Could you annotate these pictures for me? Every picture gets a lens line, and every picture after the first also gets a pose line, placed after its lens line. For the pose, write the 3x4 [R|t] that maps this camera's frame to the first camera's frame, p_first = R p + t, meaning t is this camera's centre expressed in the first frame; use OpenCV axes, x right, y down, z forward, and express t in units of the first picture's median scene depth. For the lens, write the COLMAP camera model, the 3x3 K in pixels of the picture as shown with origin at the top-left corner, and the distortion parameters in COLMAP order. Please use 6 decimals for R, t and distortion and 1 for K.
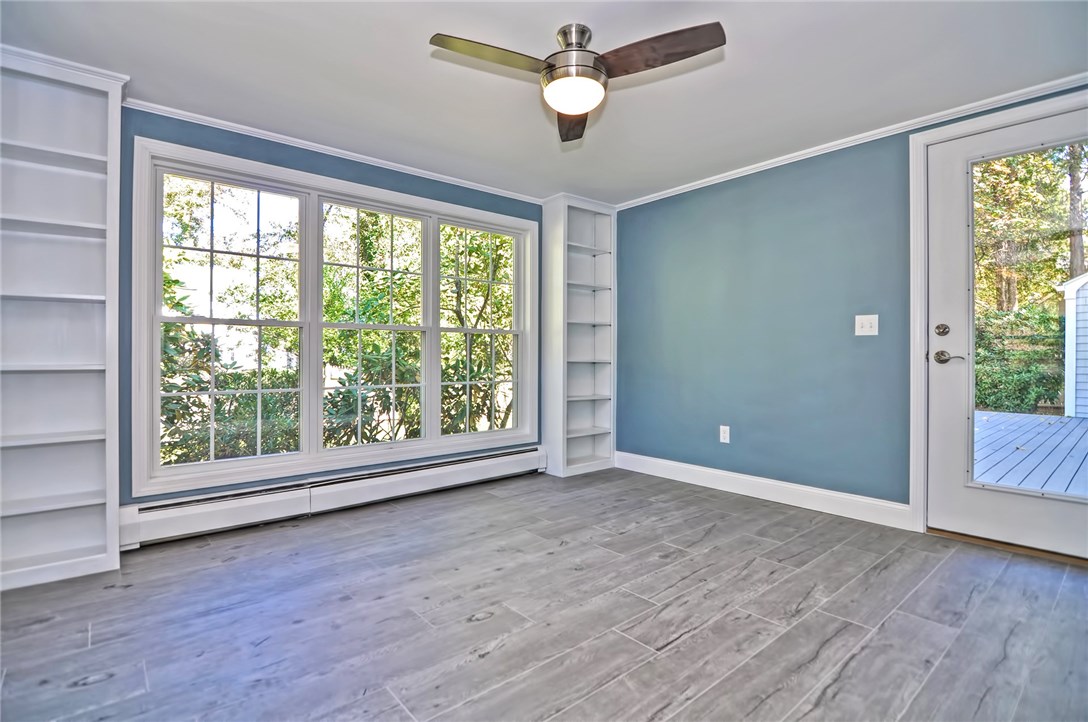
lens RADIAL K [[524.4, 0, 534.1], [0, 524.4, 356.4], [0, 0, 1]] dist [-0.009073, -0.007218]
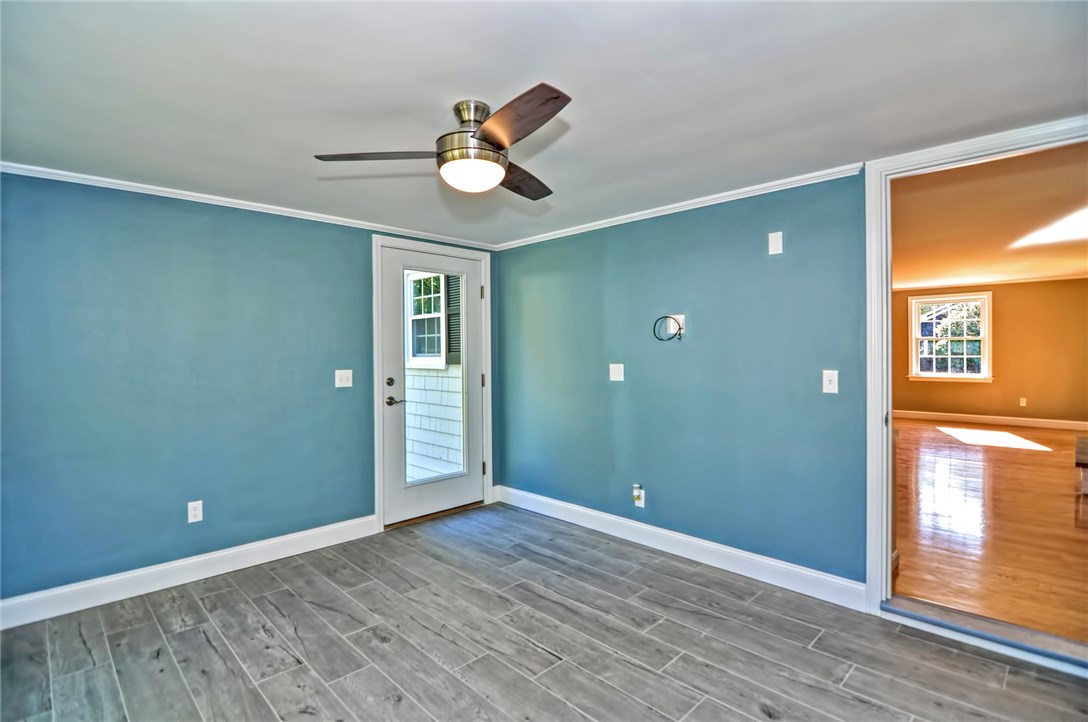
lens RADIAL K [[524.4, 0, 541.0], [0, 524.4, 357.5], [0, 0, 1]] dist [-0.009073, -0.007218]
pose [[-0.076082, -0.015103, 0.996987, -0.703462], [0.008473, 0.999839, 0.015793, -0.144971], [-0.997066, 0.009649, -0.075942, 0.759893]]
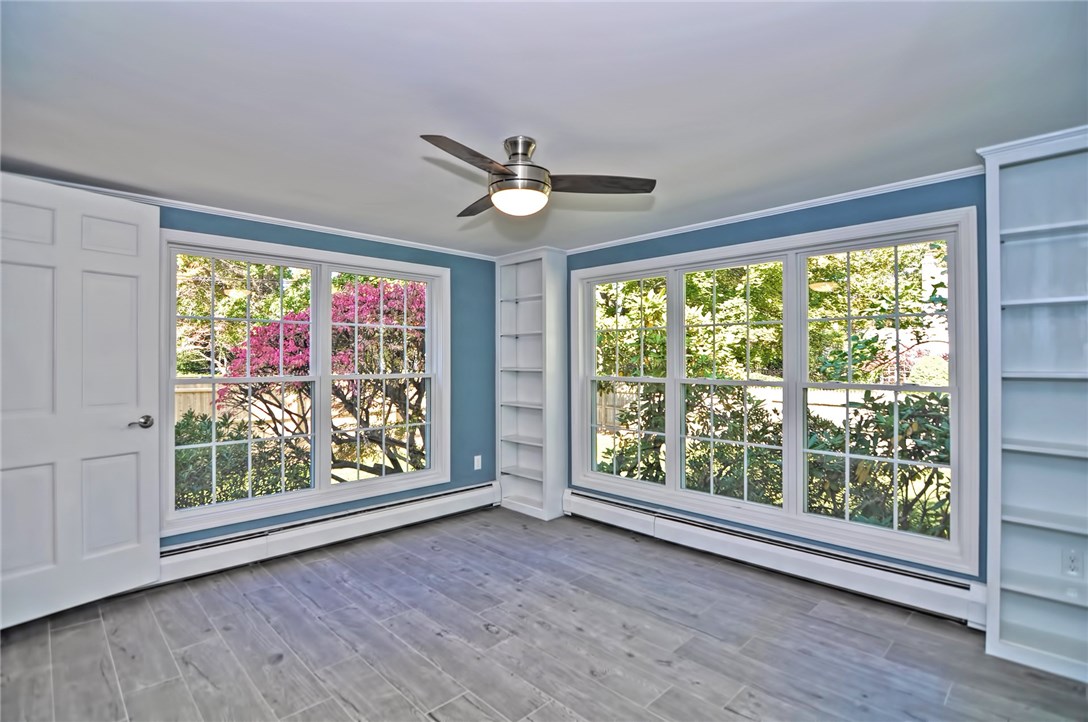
lens RADIAL K [[524.4, 0, 538.7], [0, 524.4, 354.4], [0, 0, 1]] dist [-0.009073, -0.007218]
pose [[0.071063, -0.007654, -0.997442, 0.922737], [0.000471, 0.999971, -0.007640, -0.139775], [0.997472, 0.000073, 0.071065, 0.767944]]
